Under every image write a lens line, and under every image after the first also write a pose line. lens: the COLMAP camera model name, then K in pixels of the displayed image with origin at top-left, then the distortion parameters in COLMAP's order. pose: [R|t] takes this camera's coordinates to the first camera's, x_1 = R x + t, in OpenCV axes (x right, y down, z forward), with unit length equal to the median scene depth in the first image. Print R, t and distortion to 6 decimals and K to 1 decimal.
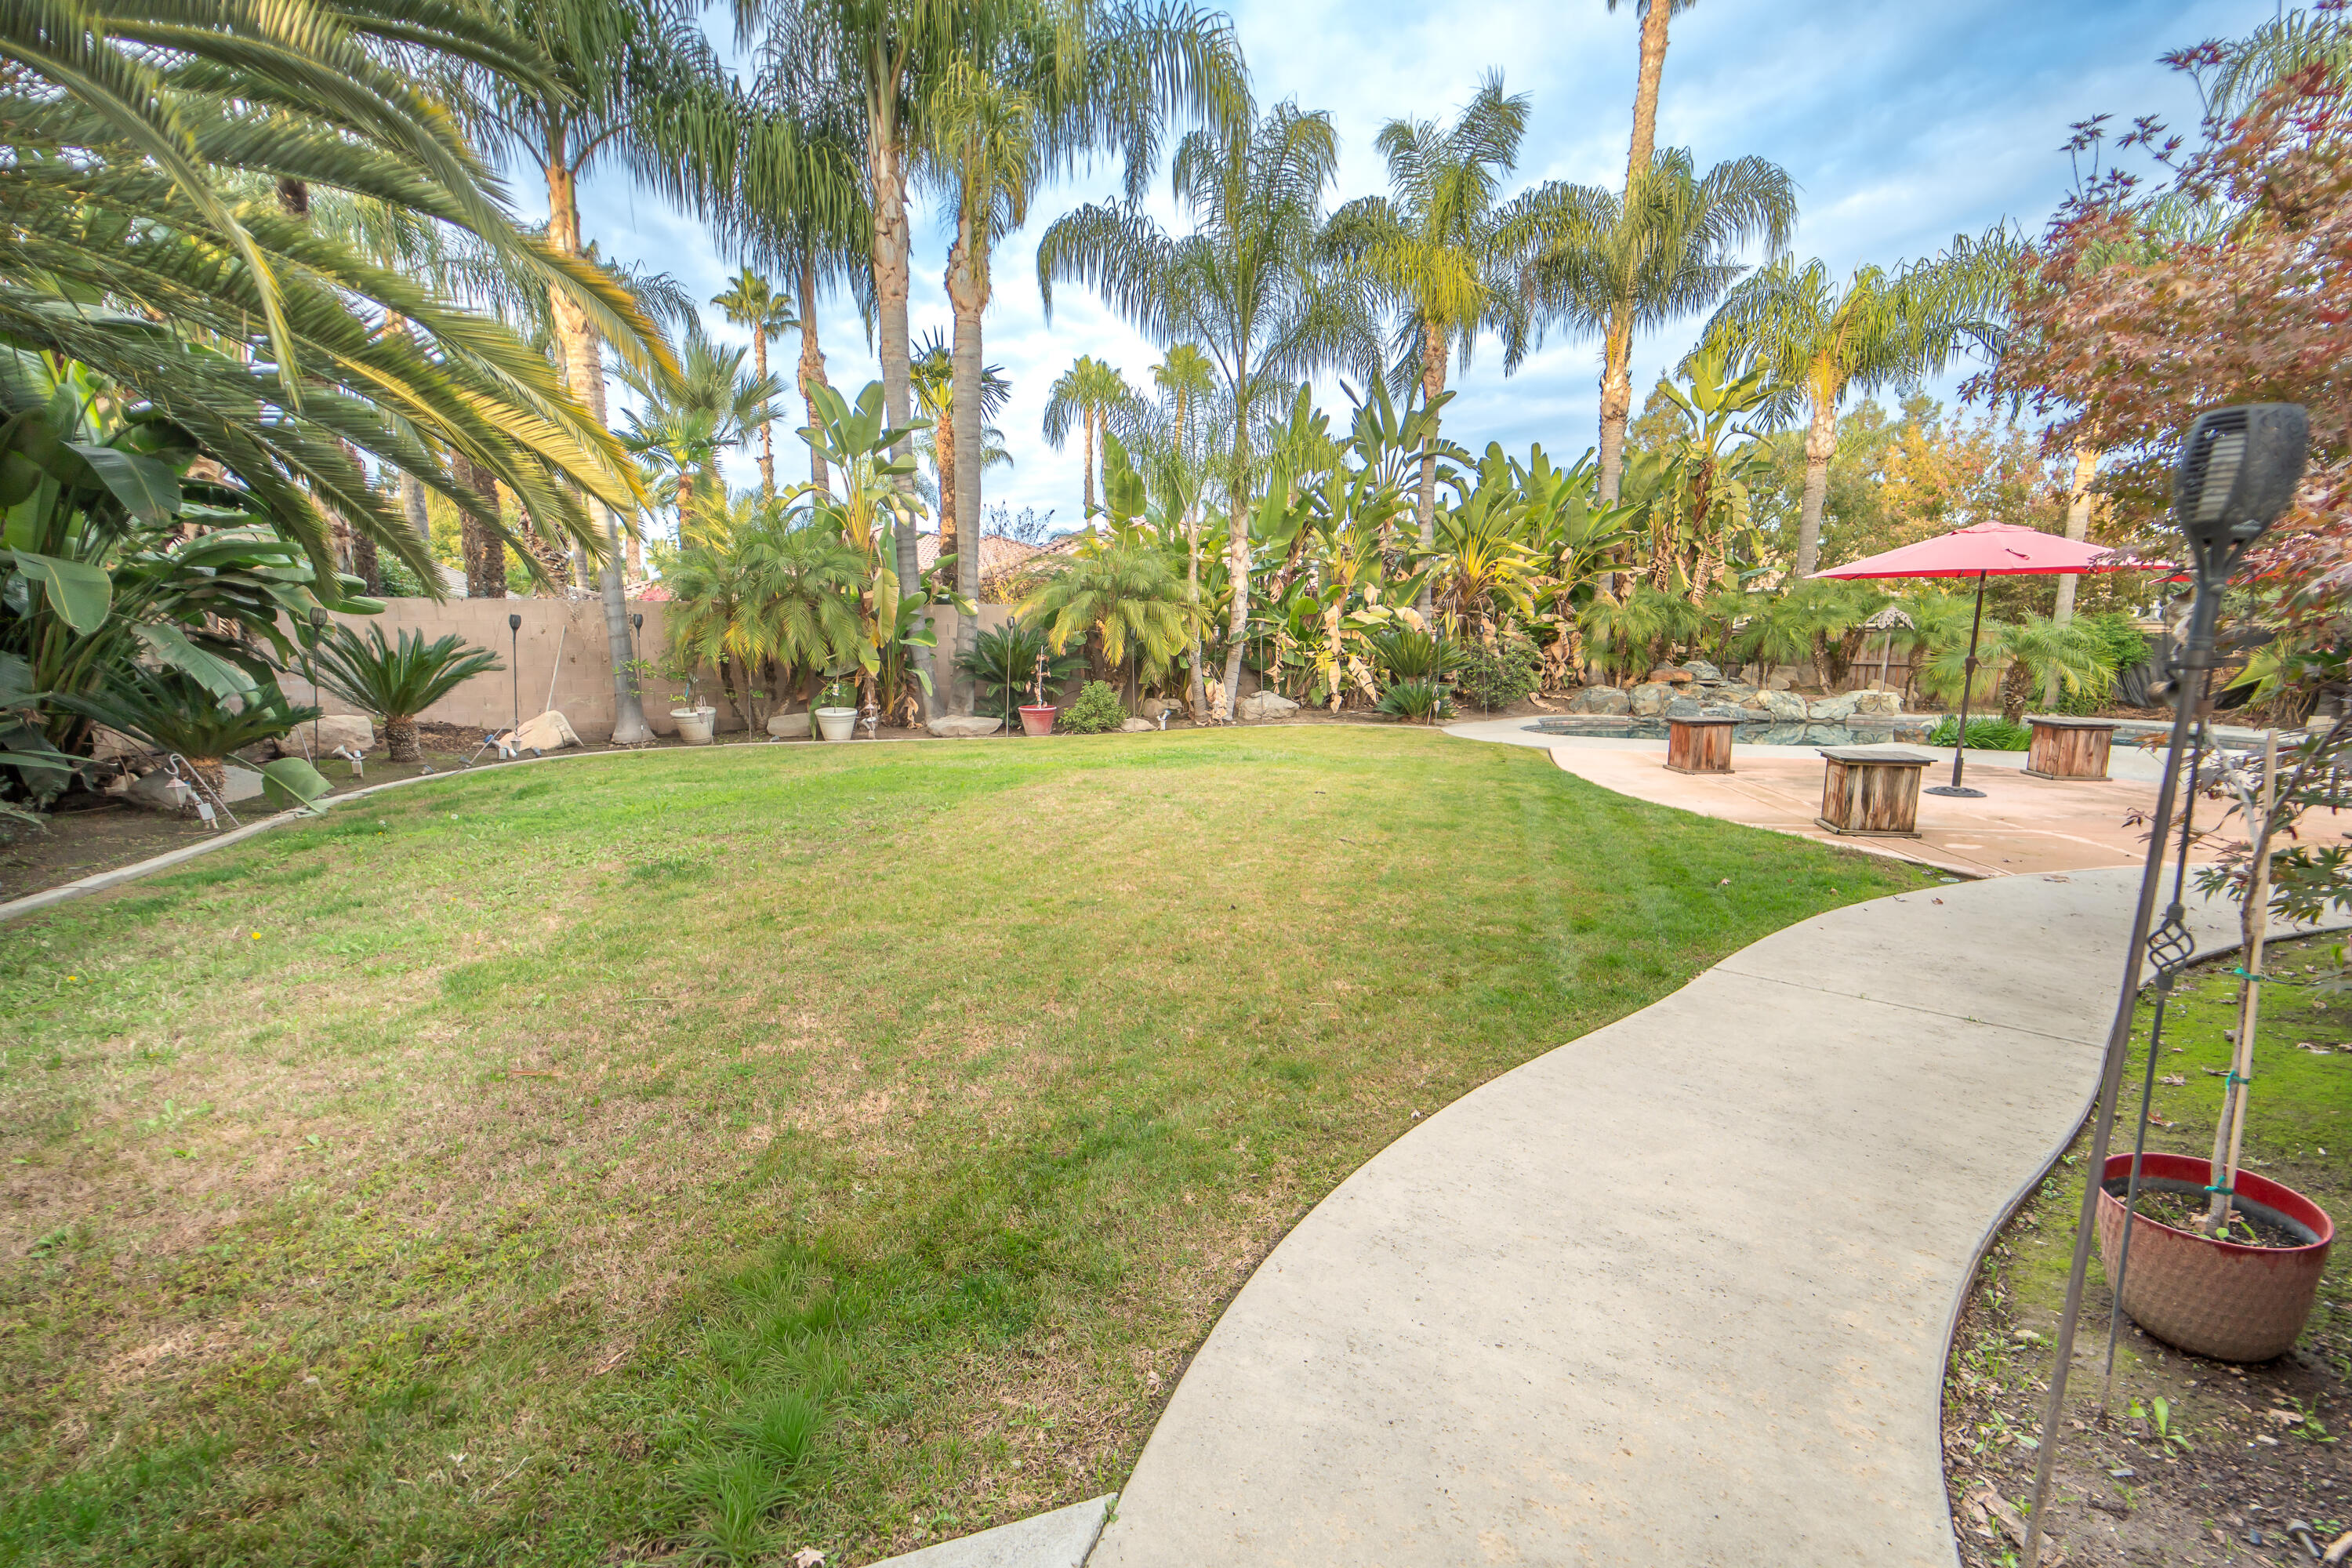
lens RADIAL K [[940.3, 0, 1179.5], [0, 940.3, 790.1], [0, 0, 1]] dist [0.000507, -0.000527]
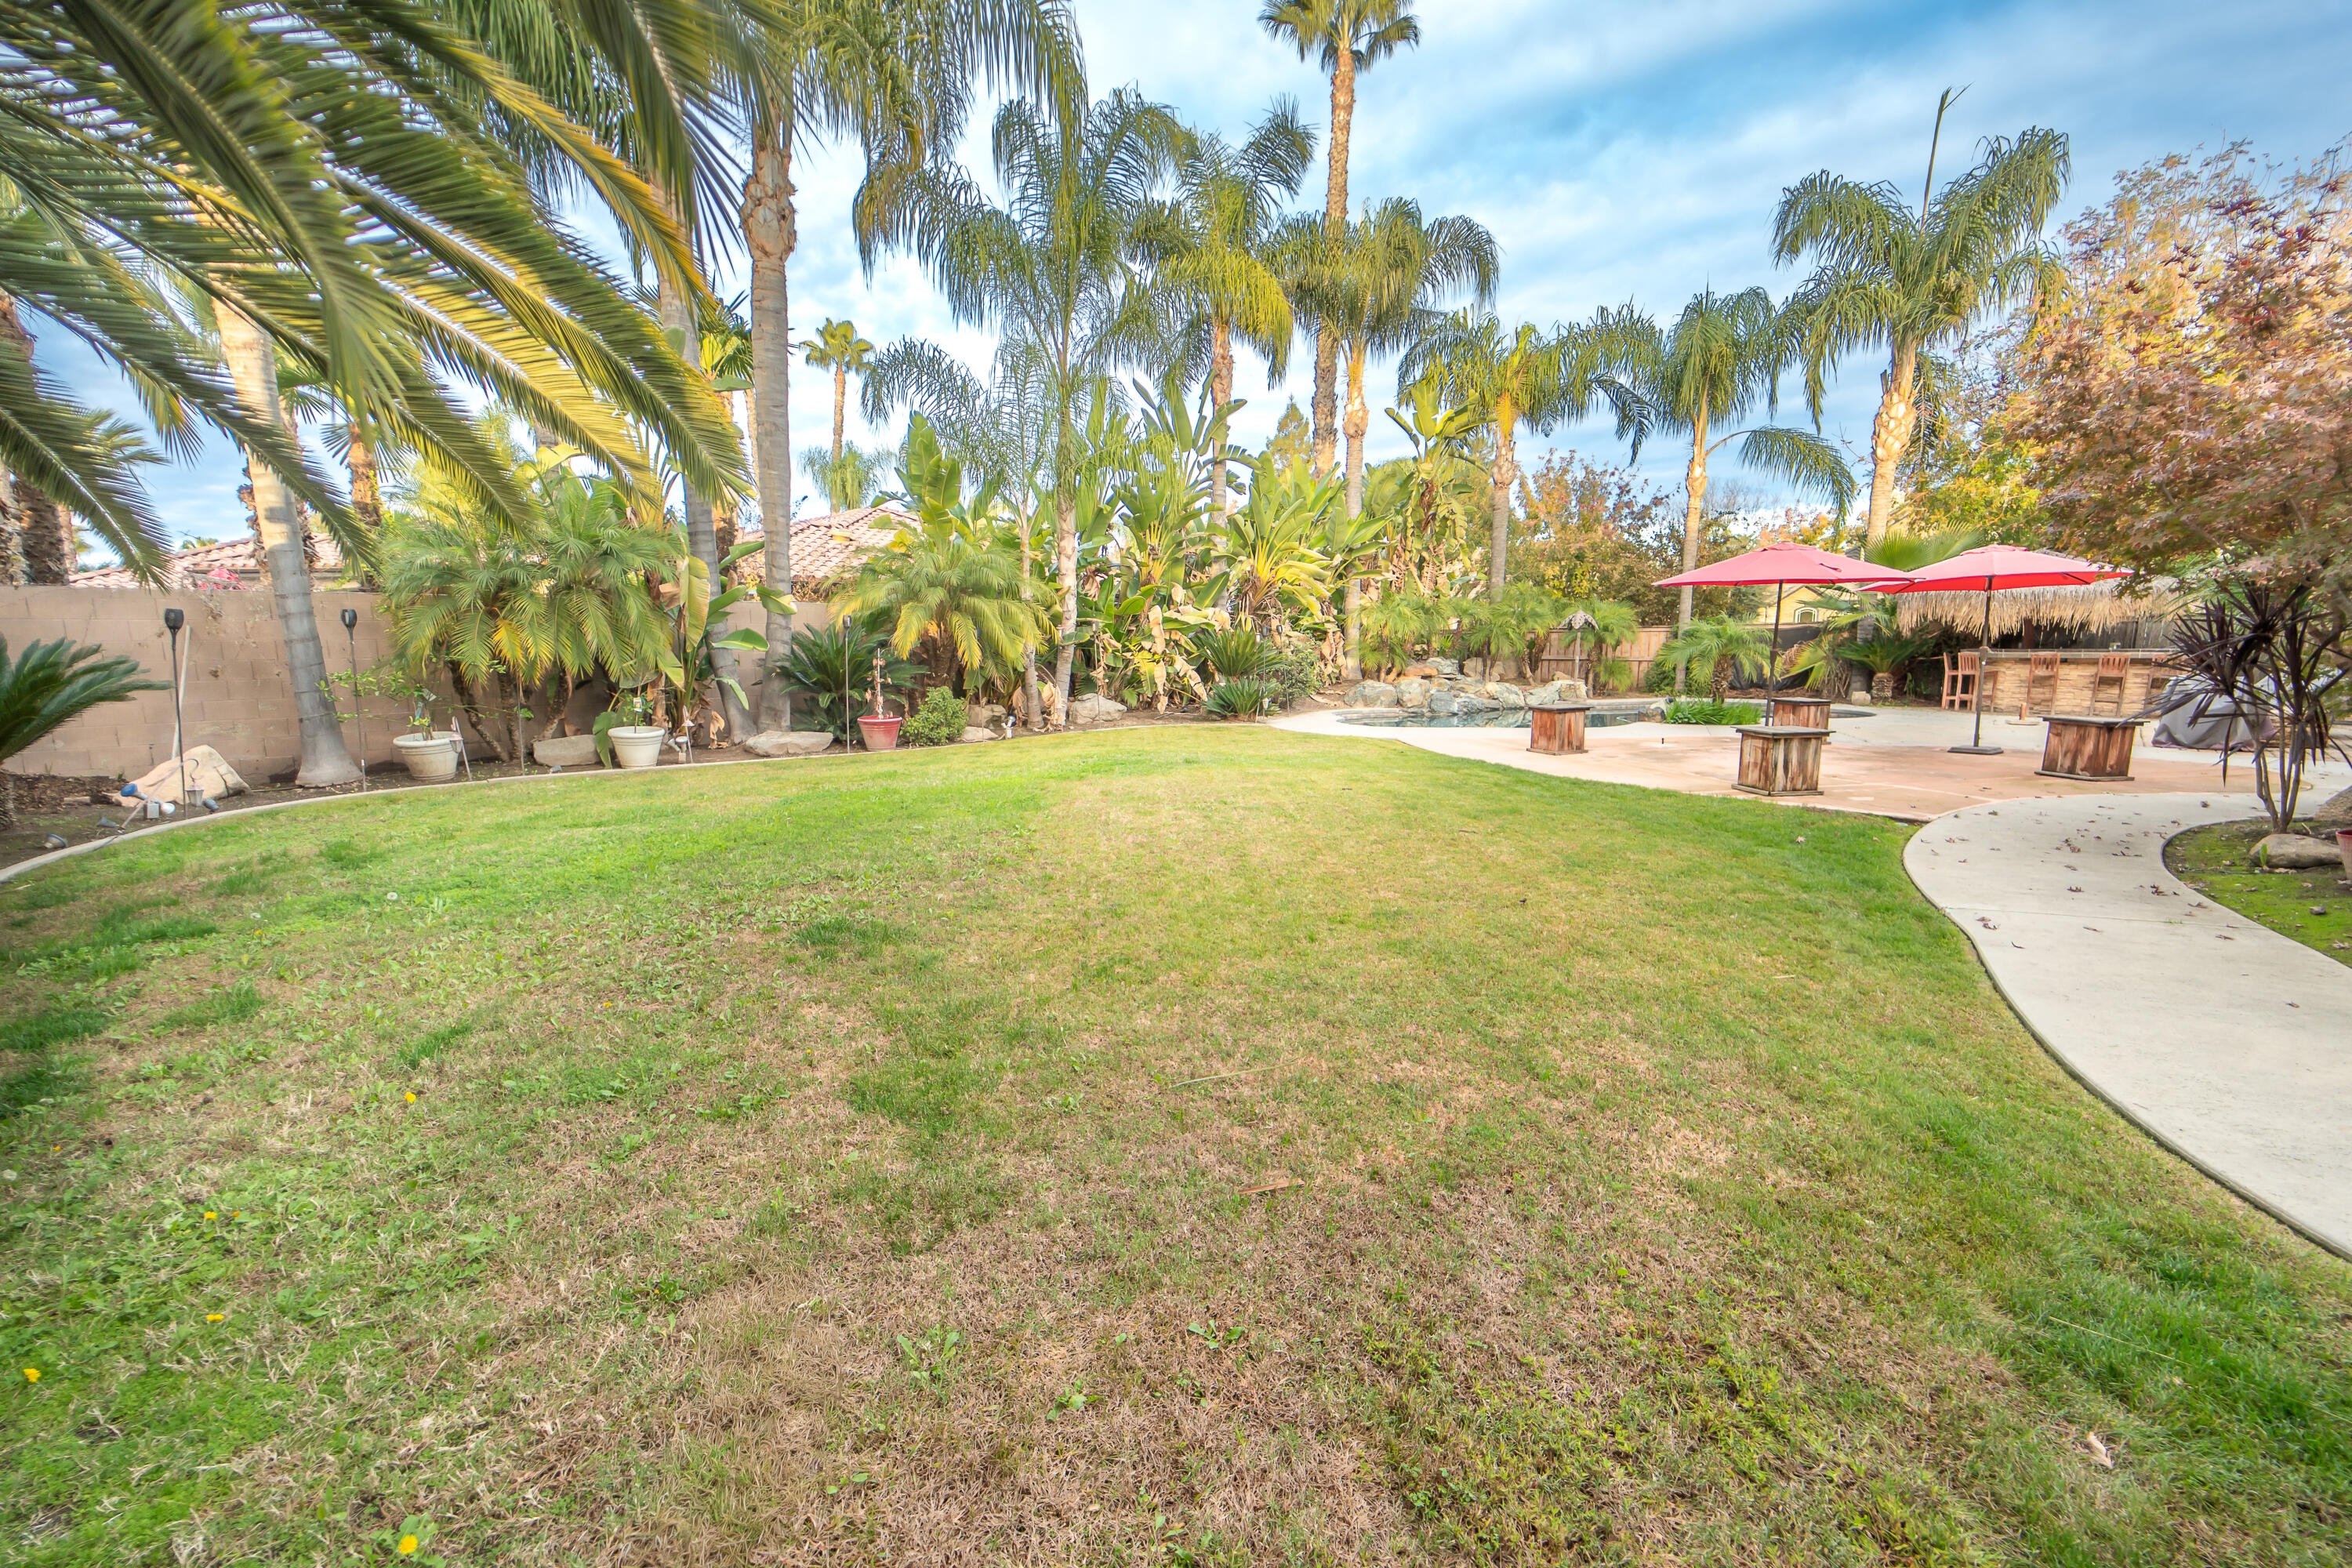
lens RADIAL K [[955.4, 0, 1176.8], [0, 955.4, 792.0], [0, 0, 1]] dist [-0.000736, -0.000352]
pose [[0.931763, -0.062552, 0.357637, -0.192904], [0.063793, 0.997928, 0.008341, -0.007302], [-0.357418, 0.015043, 0.933823, 0.054905]]
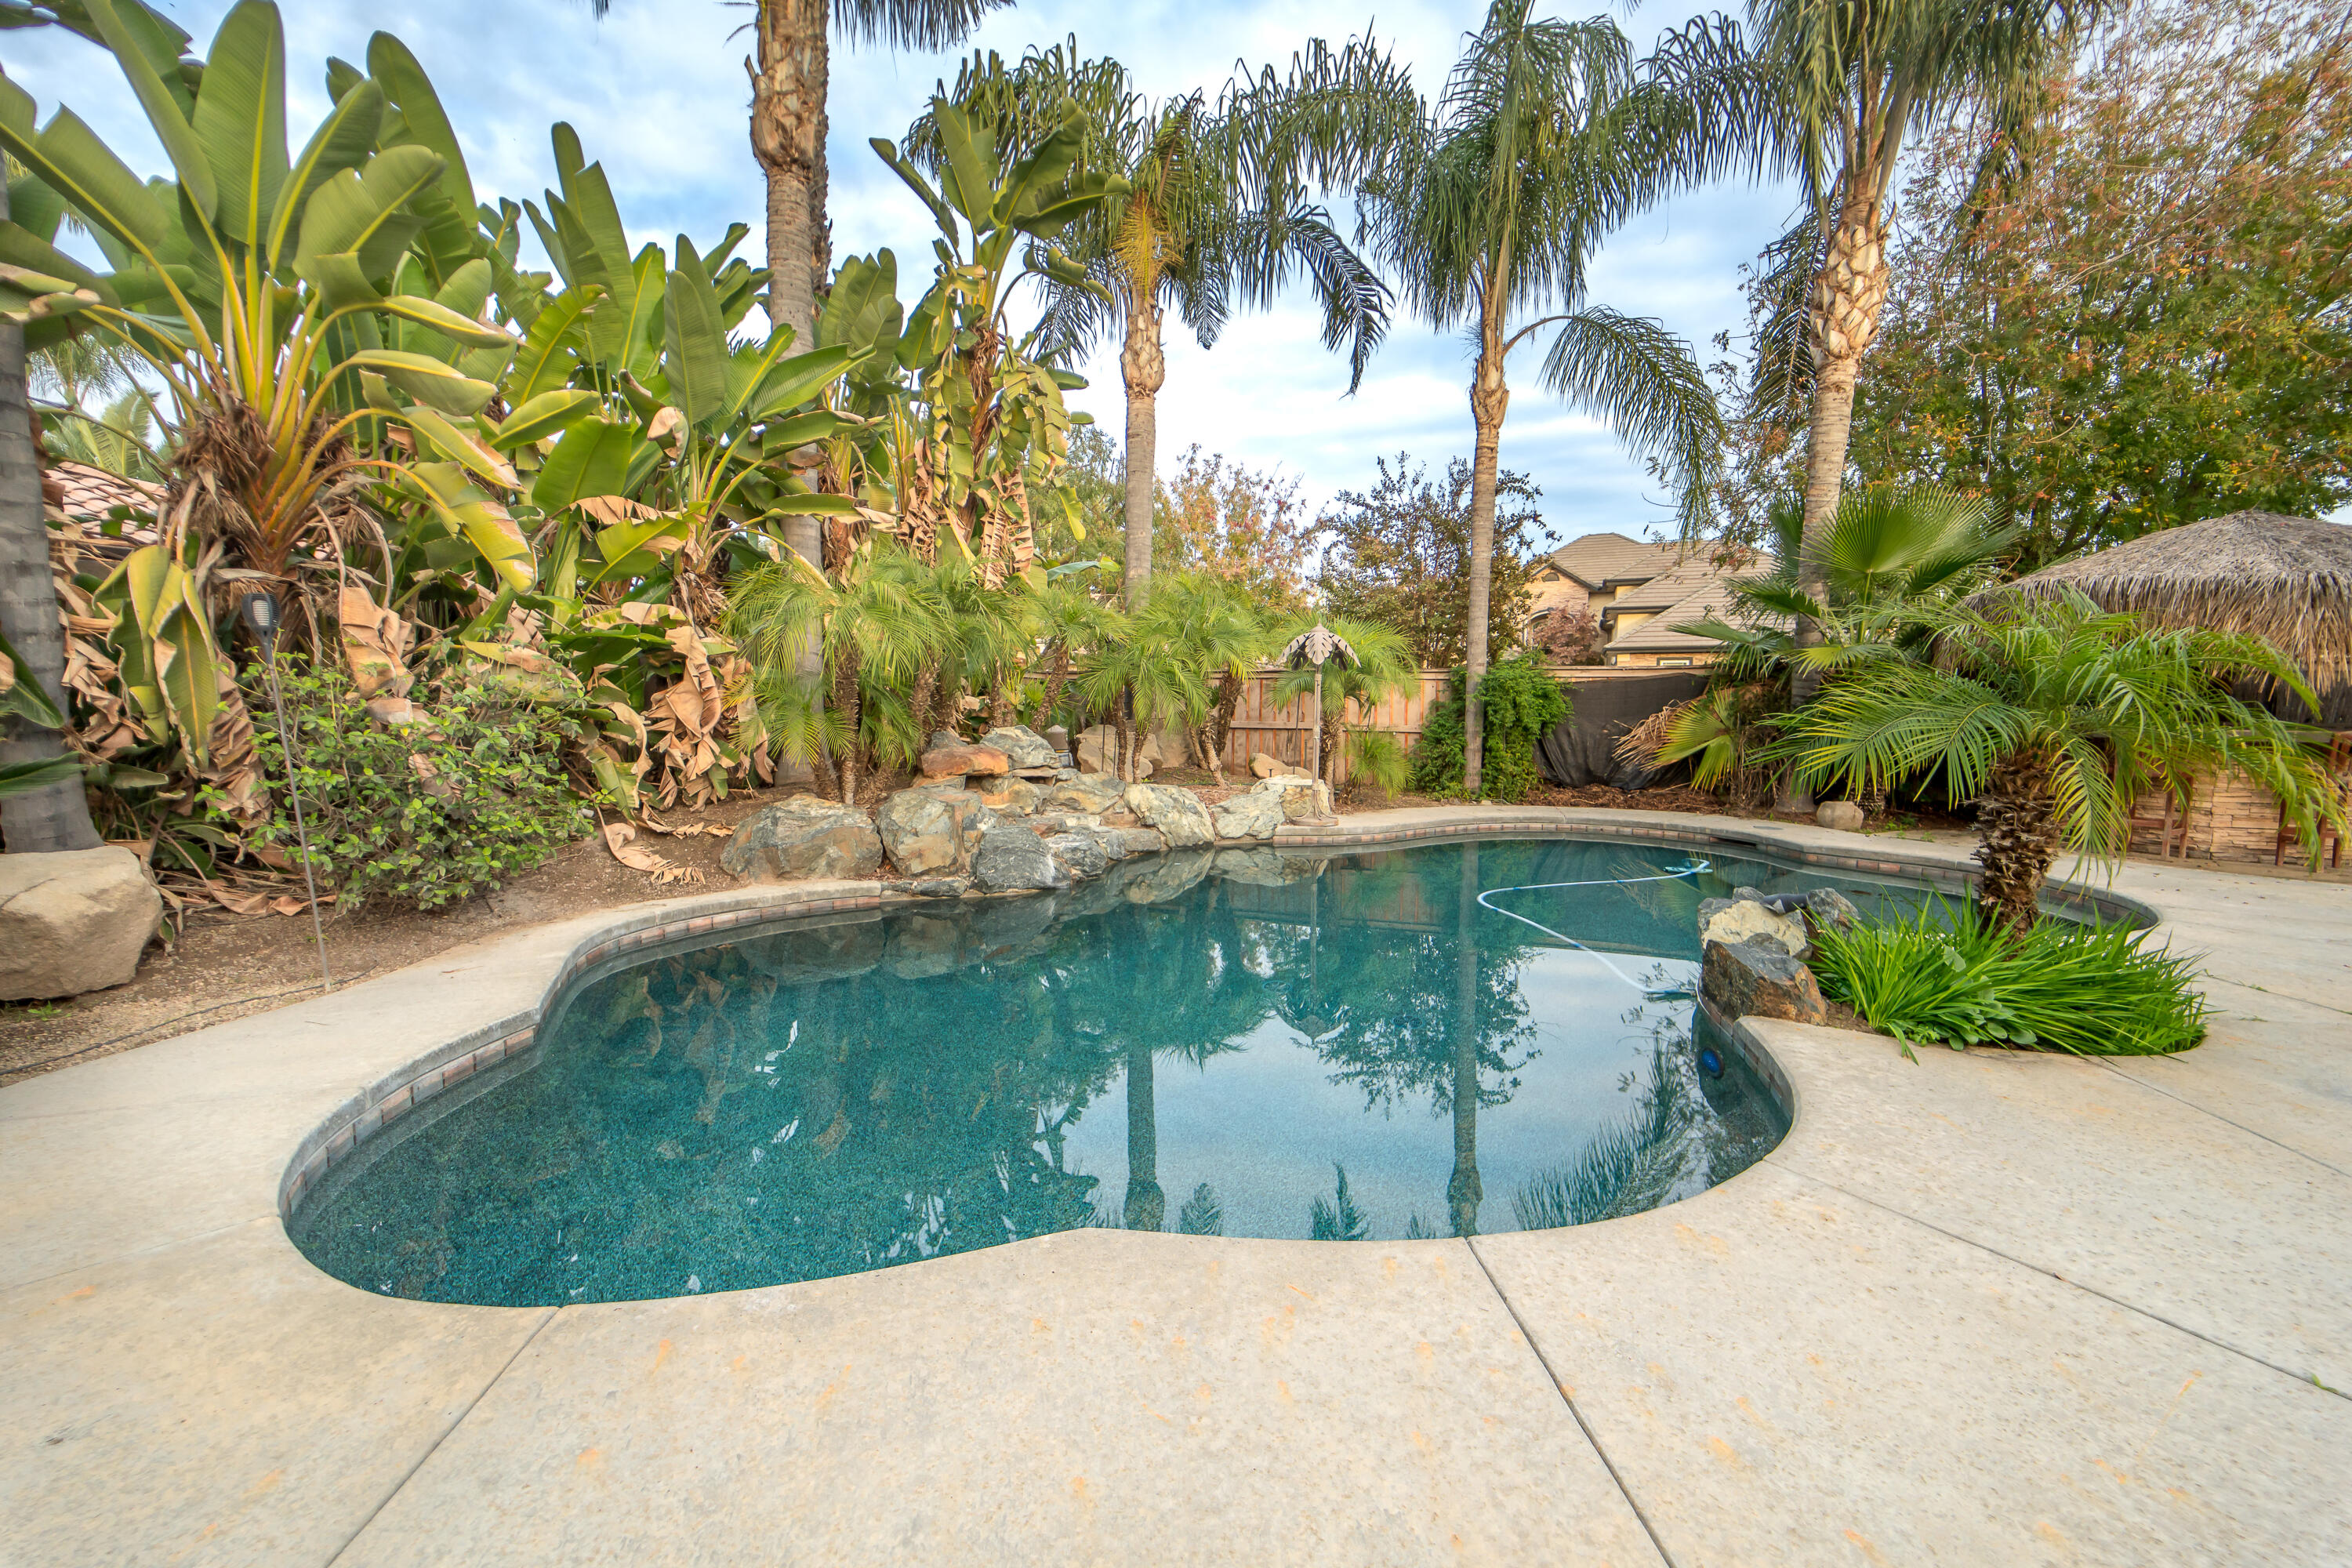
lens RADIAL K [[955.4, 0, 1176.8], [0, 955.4, 792.0], [0, 0, 1]] dist [-0.000736, -0.000352]
pose [[0.738449, -0.058932, 0.671729, 0.354048], [0.097413, 0.995047, -0.019792, -0.107082], [-0.667236, 0.080051, 0.740532, 0.725357]]
